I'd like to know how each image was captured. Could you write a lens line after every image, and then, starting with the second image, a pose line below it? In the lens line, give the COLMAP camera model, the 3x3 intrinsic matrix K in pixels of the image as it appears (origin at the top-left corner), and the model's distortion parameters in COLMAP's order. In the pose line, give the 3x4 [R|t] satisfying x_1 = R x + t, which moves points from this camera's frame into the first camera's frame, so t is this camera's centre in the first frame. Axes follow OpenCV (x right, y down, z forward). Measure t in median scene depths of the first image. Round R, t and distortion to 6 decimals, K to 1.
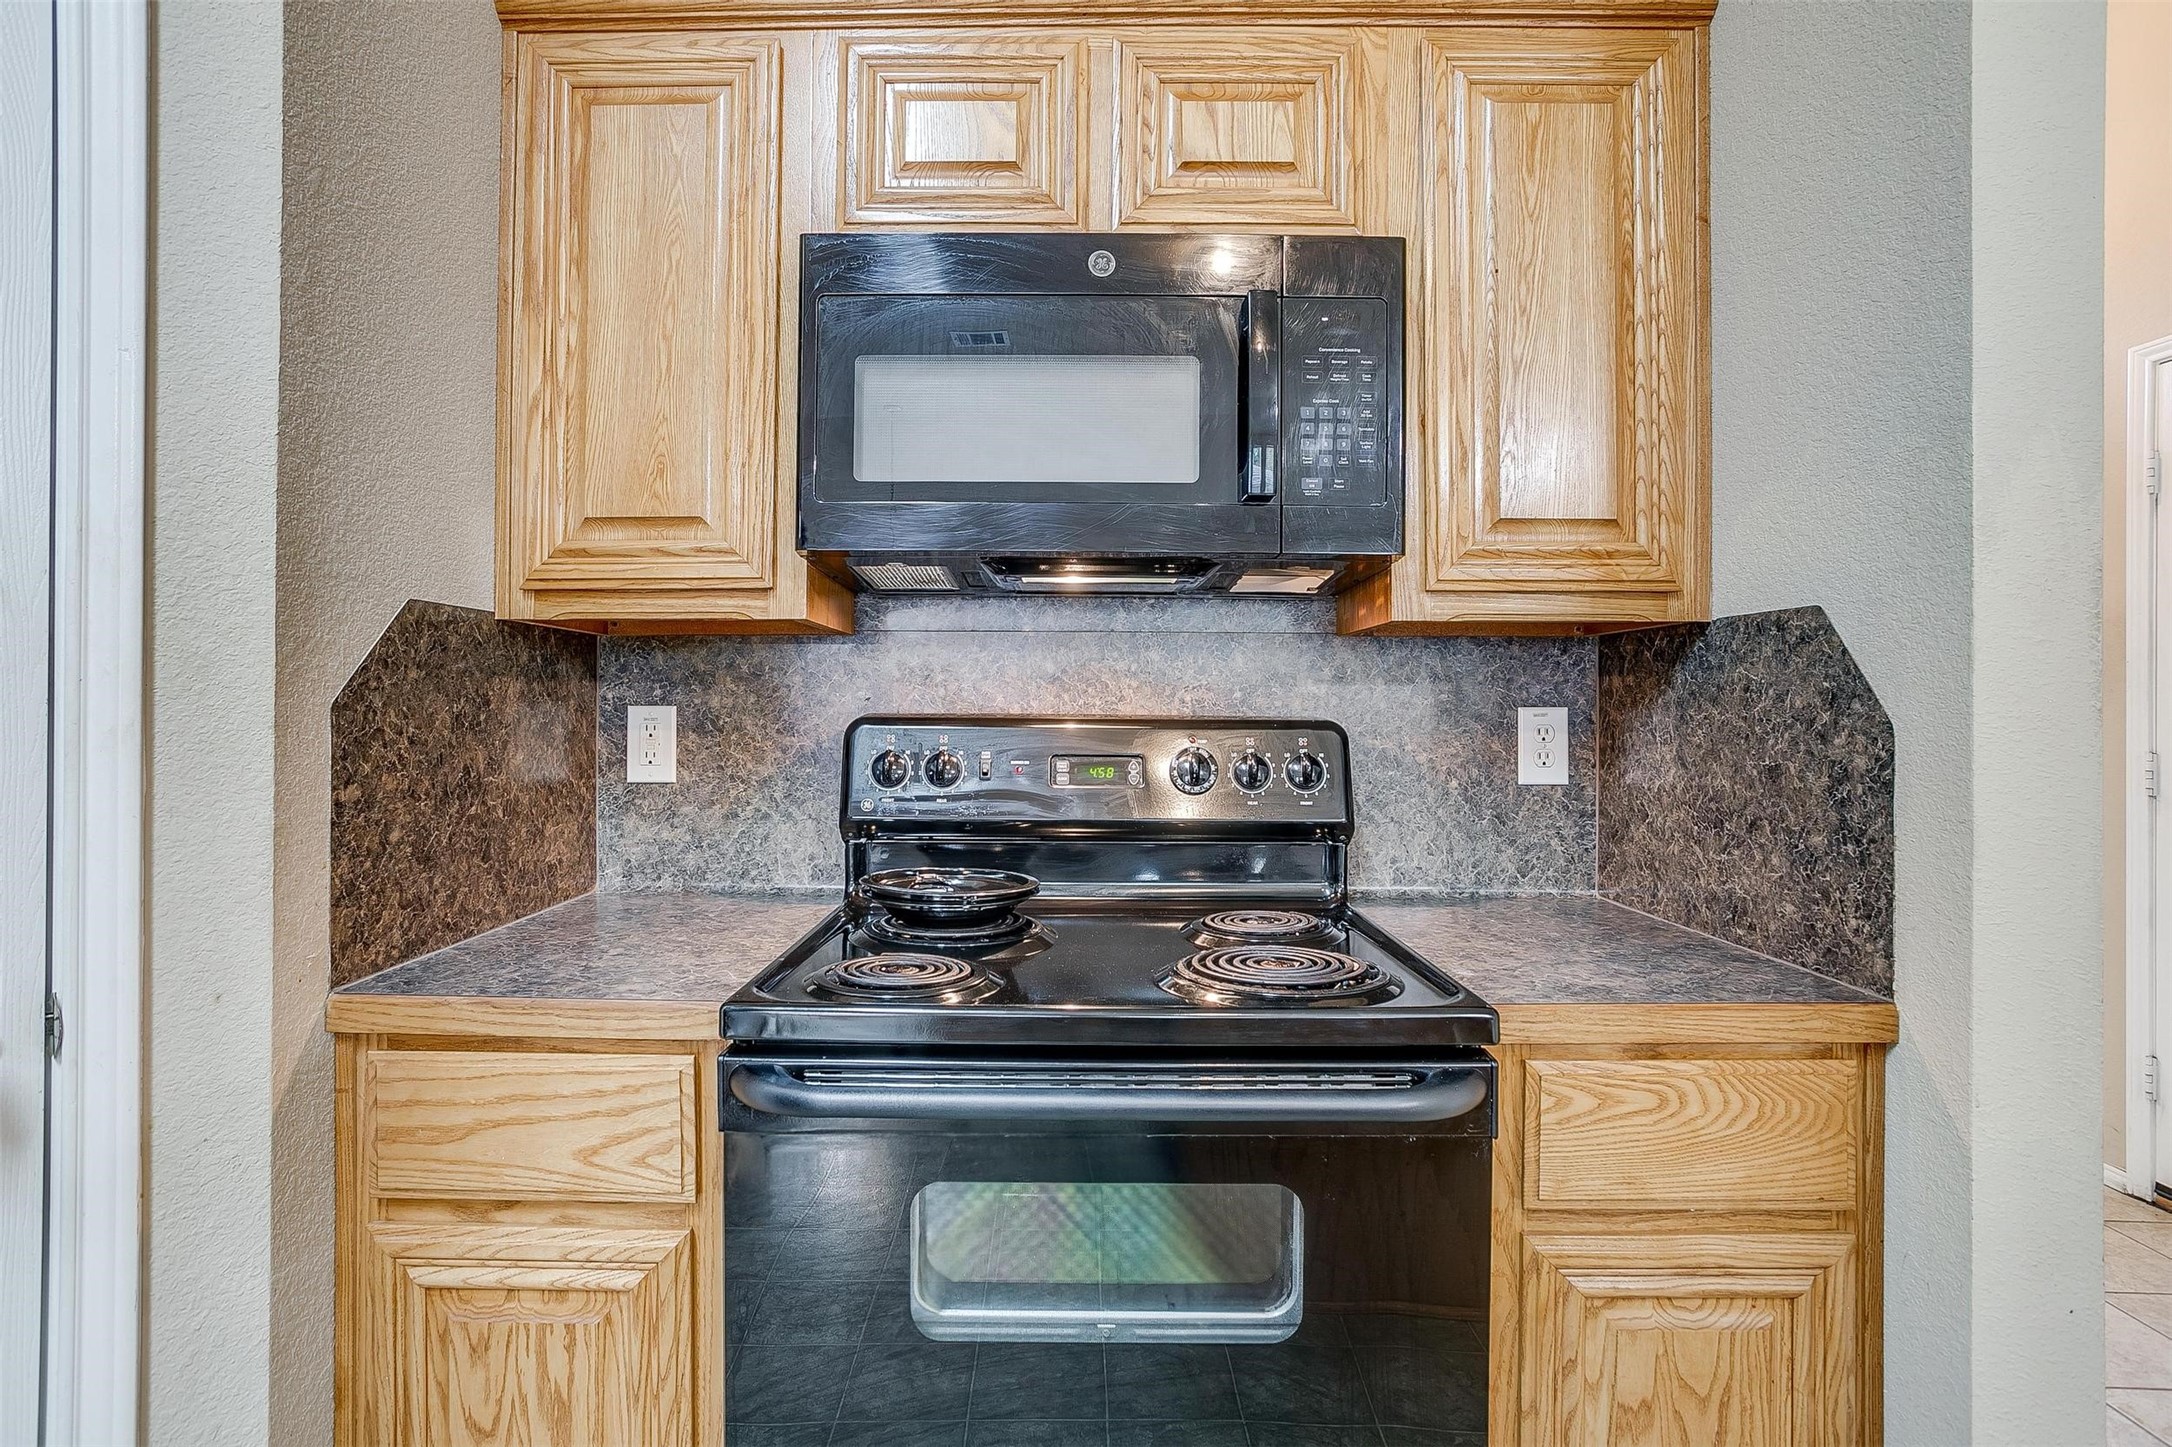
lens RADIAL K [[1056.2, 0, 1067.1], [0, 1056.2, 689.5], [0, 0, 1]] dist [-0.012026, 0.008426]
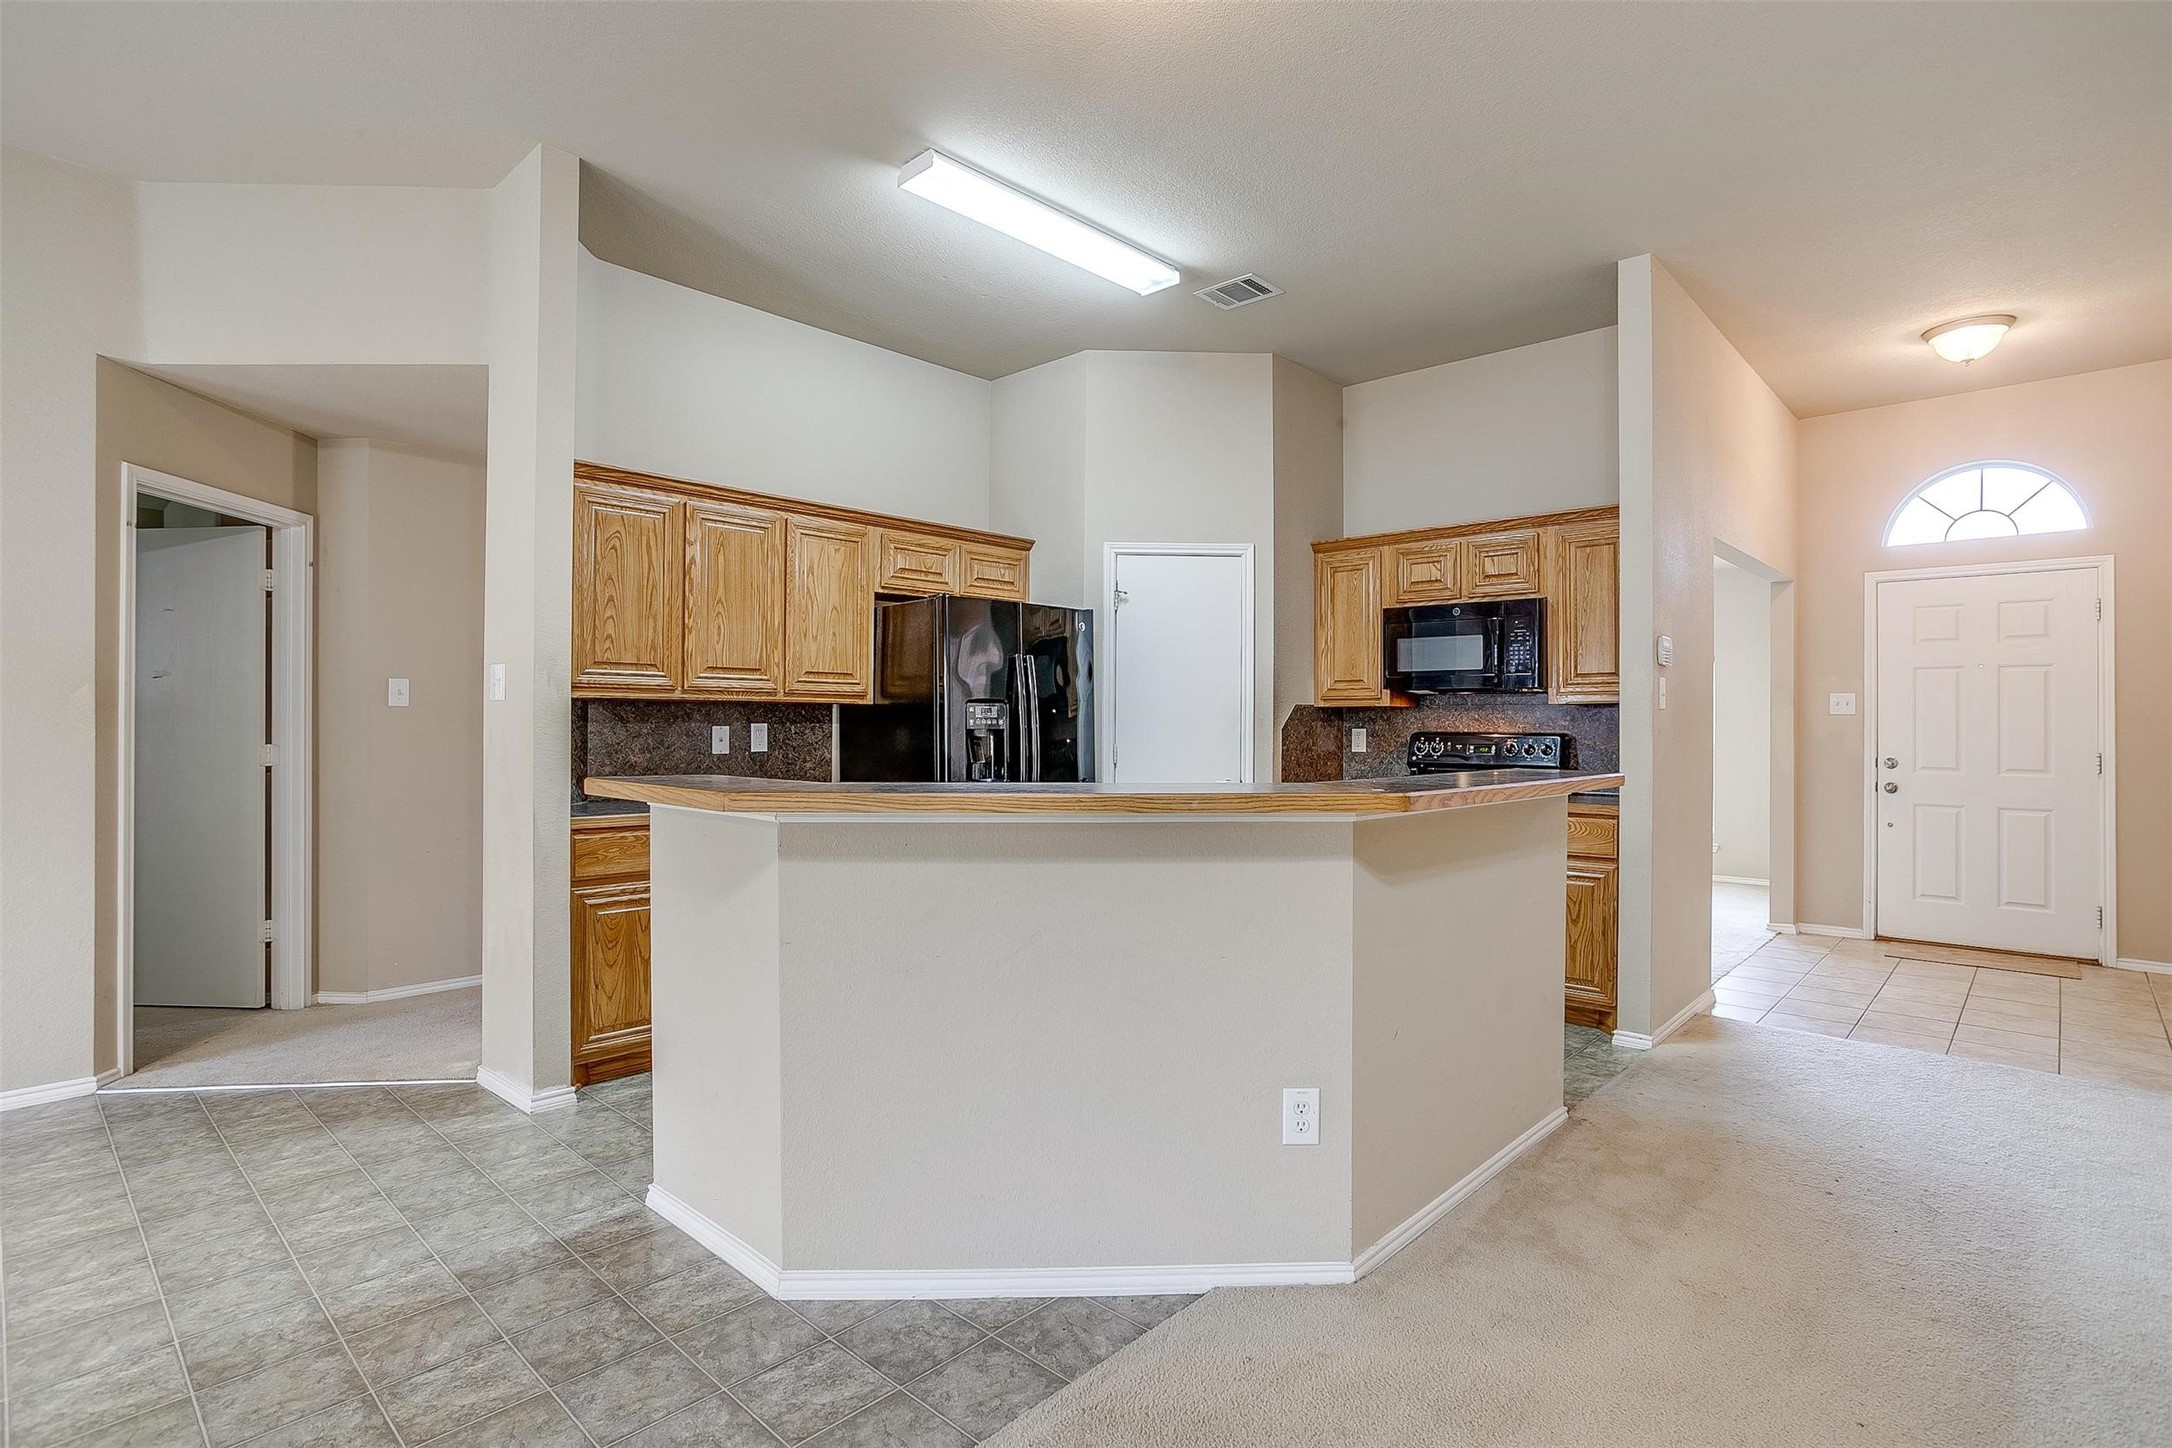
lens RADIAL K [[1056.2, 0, 1091.3], [0, 1056.2, 718.7], [0, 0, 1]] dist [-0.012026, 0.008426]
pose [[0.743949, -0.005367, -0.668215, 1.460918], [0.013885, 0.999876, 0.007428, -0.063906], [0.668093, -0.014804, 0.743931, -2.473399]]
